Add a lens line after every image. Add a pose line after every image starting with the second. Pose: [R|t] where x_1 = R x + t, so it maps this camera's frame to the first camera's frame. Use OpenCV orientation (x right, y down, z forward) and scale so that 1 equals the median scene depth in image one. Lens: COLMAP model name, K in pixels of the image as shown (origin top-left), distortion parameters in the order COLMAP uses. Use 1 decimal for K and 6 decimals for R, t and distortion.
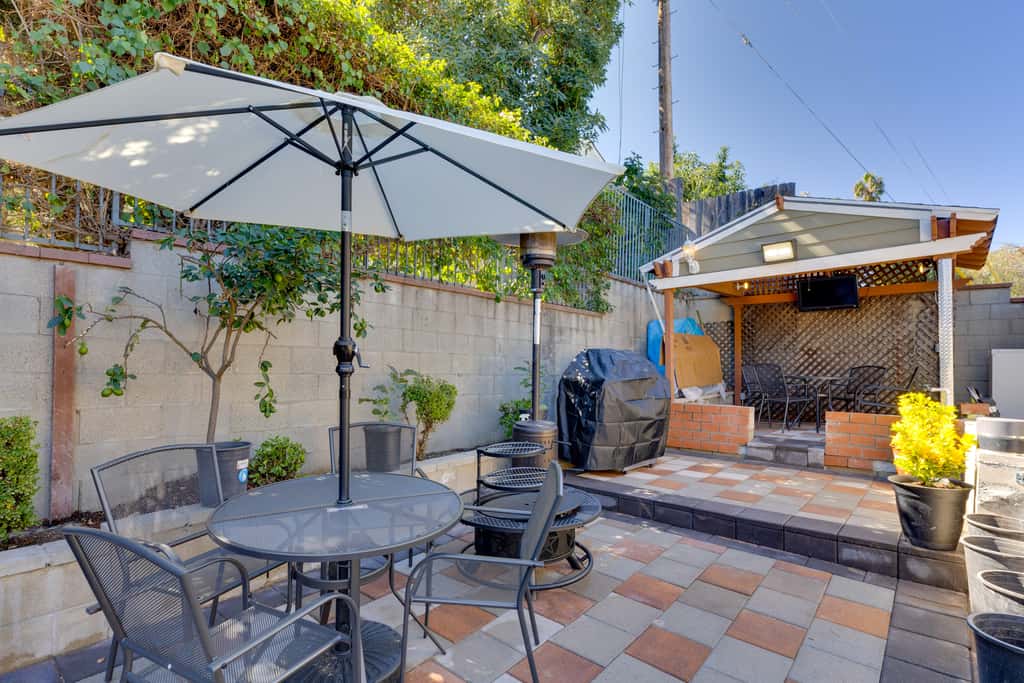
lens RADIAL K [[540.3, 0, 512.3], [0, 540.3, 360.3], [0, 0, 1]] dist [0.003187, 0.000998]
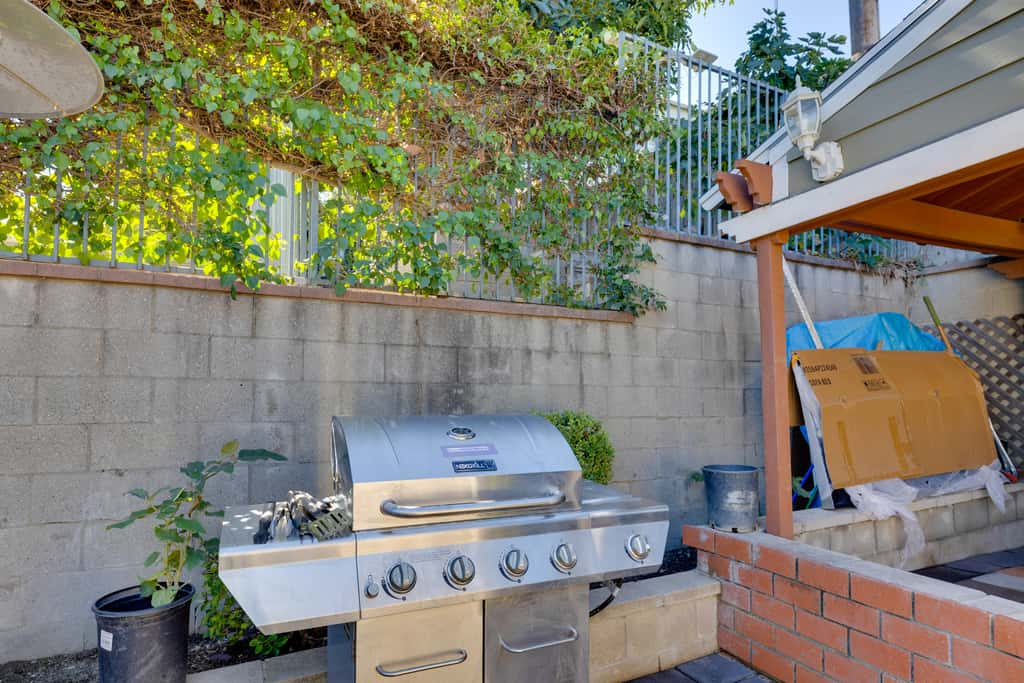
lens RADIAL K [[540.3, 0, 485.1], [0, 540.3, 371.3], [0, 0, 1]] dist [0.003187, 0.000998]
pose [[0.896654, -0.024379, -0.442060, 0.275975], [0.013267, 0.999514, -0.028213, -0.028031], [0.442533, 0.019432, 0.896542, 0.561831]]
